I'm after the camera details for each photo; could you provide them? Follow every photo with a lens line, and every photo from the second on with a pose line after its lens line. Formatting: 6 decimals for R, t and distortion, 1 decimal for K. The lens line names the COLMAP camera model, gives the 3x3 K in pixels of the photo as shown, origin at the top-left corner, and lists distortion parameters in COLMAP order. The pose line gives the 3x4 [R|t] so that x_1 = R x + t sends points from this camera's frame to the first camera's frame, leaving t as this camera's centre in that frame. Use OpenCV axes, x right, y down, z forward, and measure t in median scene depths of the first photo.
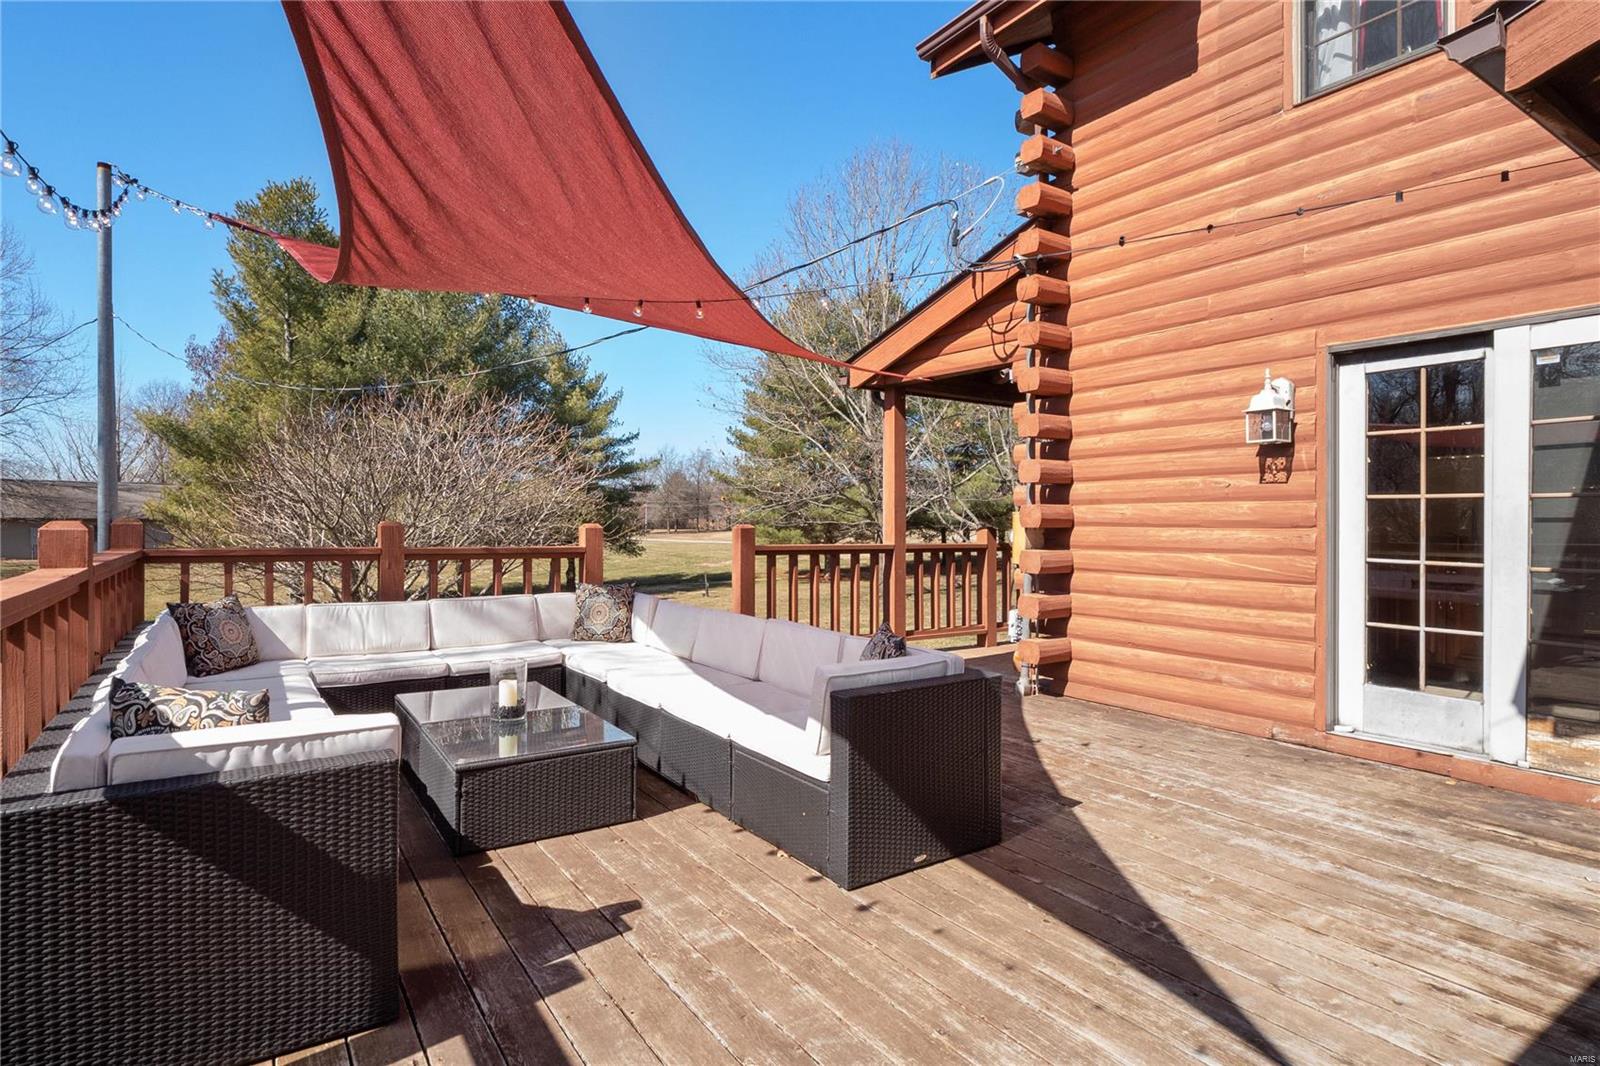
lens RADIAL K [[858.5, 0, 800.0], [0, 858.5, 533.0], [0, 0, 1]] dist [0.005618, -0.000505]
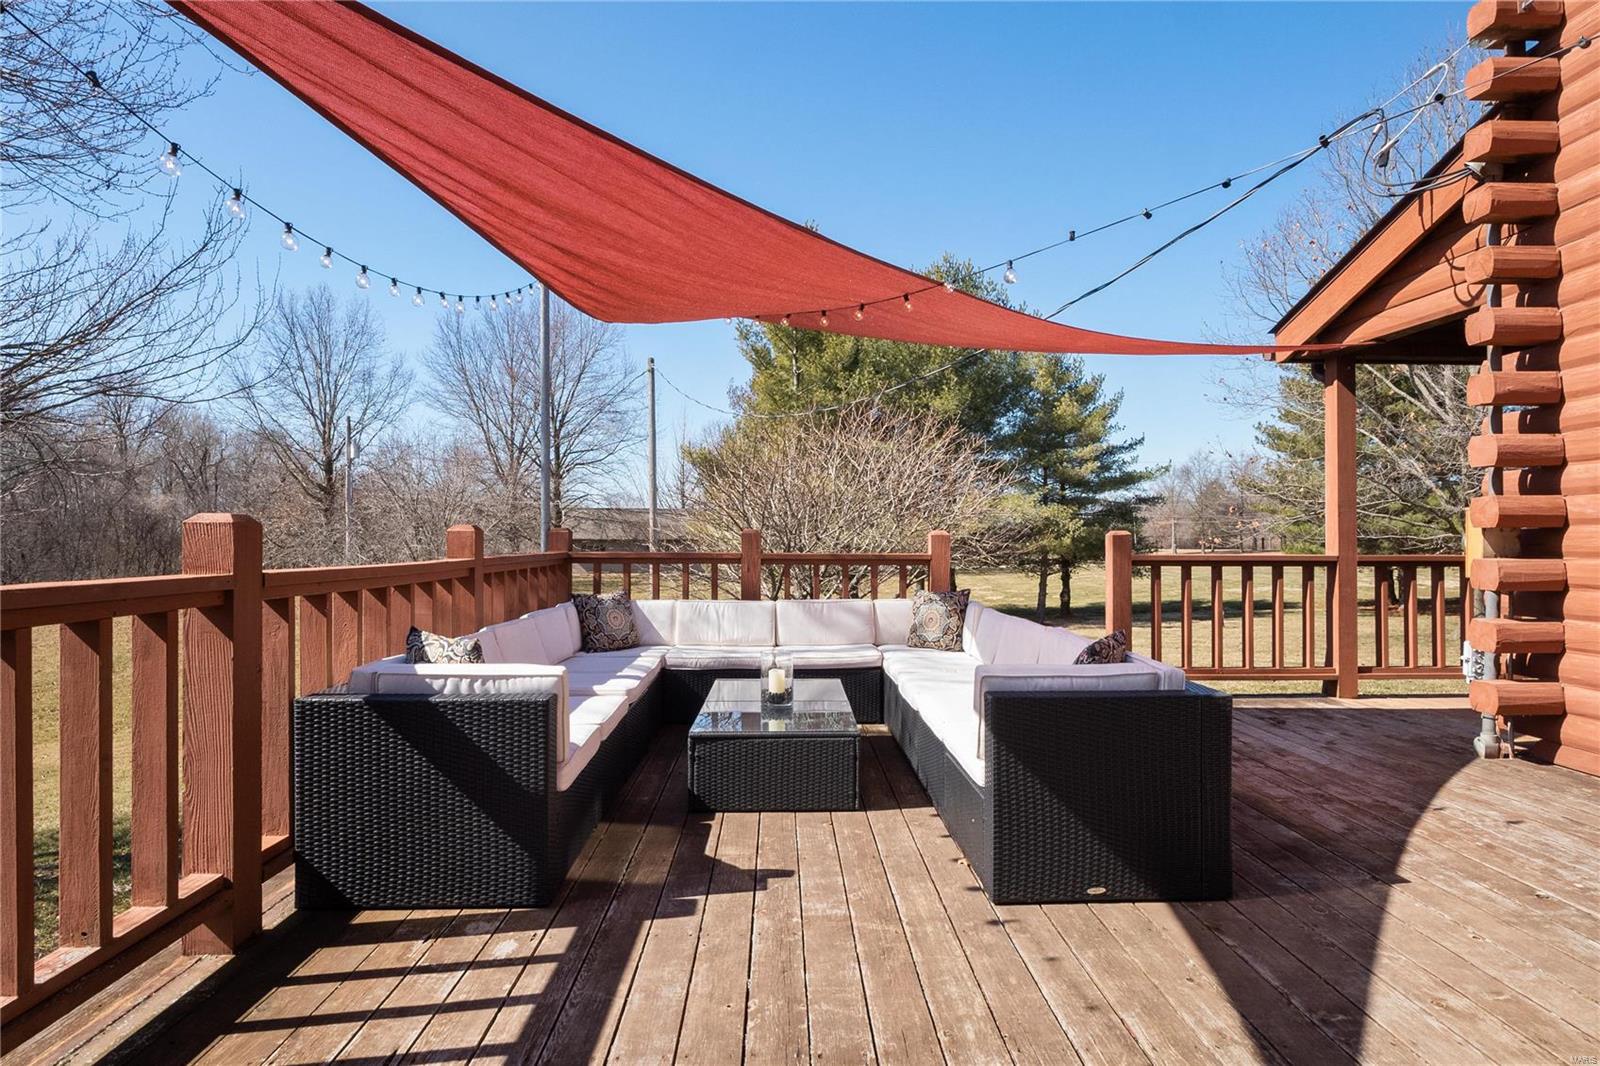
lens RADIAL K [[938.2, 0, 800.0], [0, 938.2, 533.0], [0, 0, 1]] dist [0.012107, 0.000207]
pose [[0.848003, -0.011300, -0.529871, 0.198744], [-0.000216, 0.999765, -0.021667, 0.015967], [0.529991, 0.018488, 0.847802, 0.005278]]
